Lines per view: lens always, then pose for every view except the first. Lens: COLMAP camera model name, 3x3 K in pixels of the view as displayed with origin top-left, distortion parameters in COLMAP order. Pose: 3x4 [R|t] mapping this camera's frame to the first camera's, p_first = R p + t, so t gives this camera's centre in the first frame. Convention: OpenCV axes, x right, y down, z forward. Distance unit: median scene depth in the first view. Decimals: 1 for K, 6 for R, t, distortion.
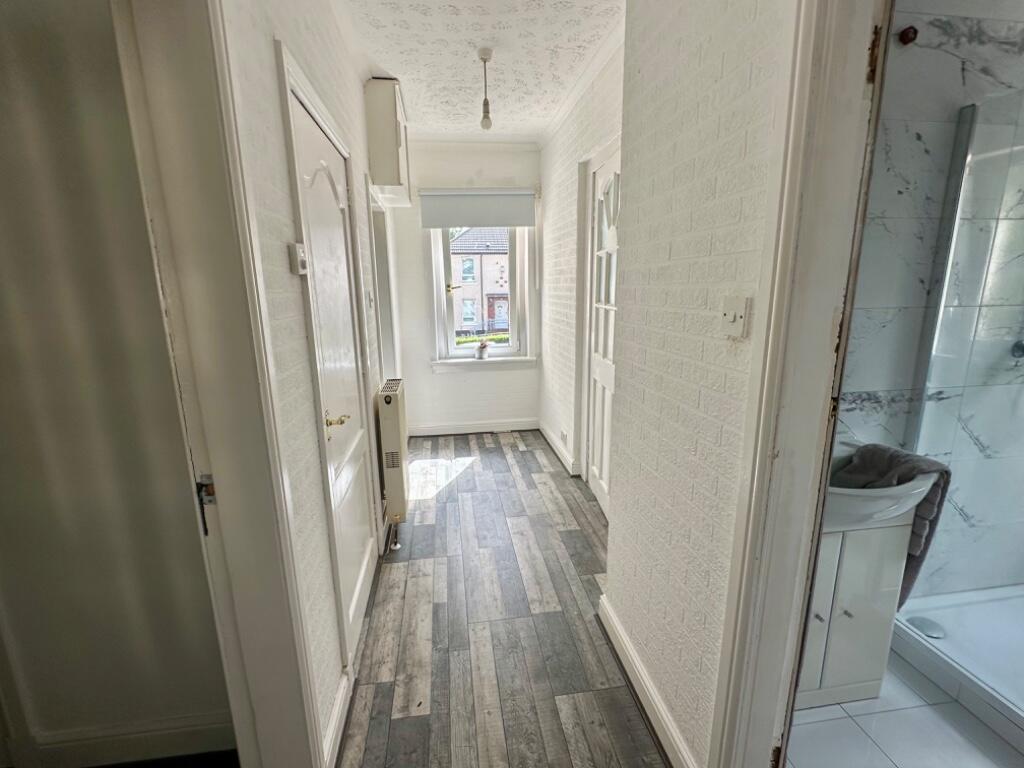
lens RADIAL K [[445.9, 0, 539.6], [0, 445.9, 375.4], [0, 0, 1]] dist [0.001335, -0.000828]
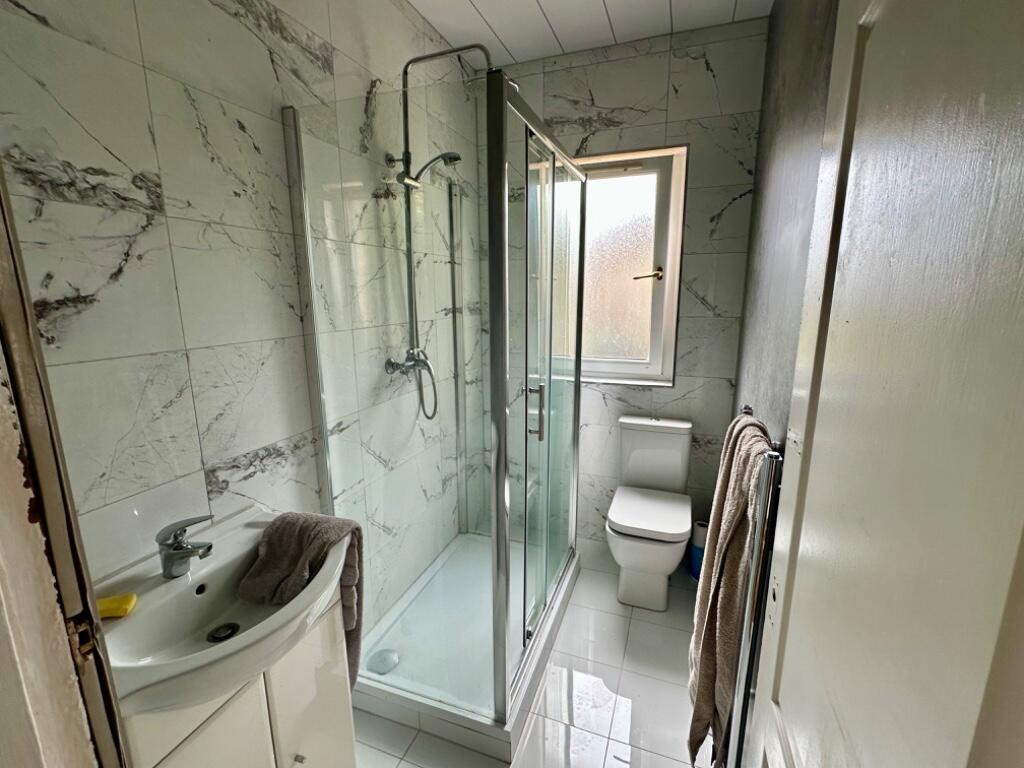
lens RADIAL K [[445.9, 0, 513.8], [0, 445.9, 382.0], [0, 0, 1]] dist [0.001335, -0.000828]
pose [[0.470135, -0.172696, 0.865534, 0.306291], [0.185990, 0.978034, 0.094118, -0.073652], [-0.862775, 0.116732, 0.491927, 0.240455]]
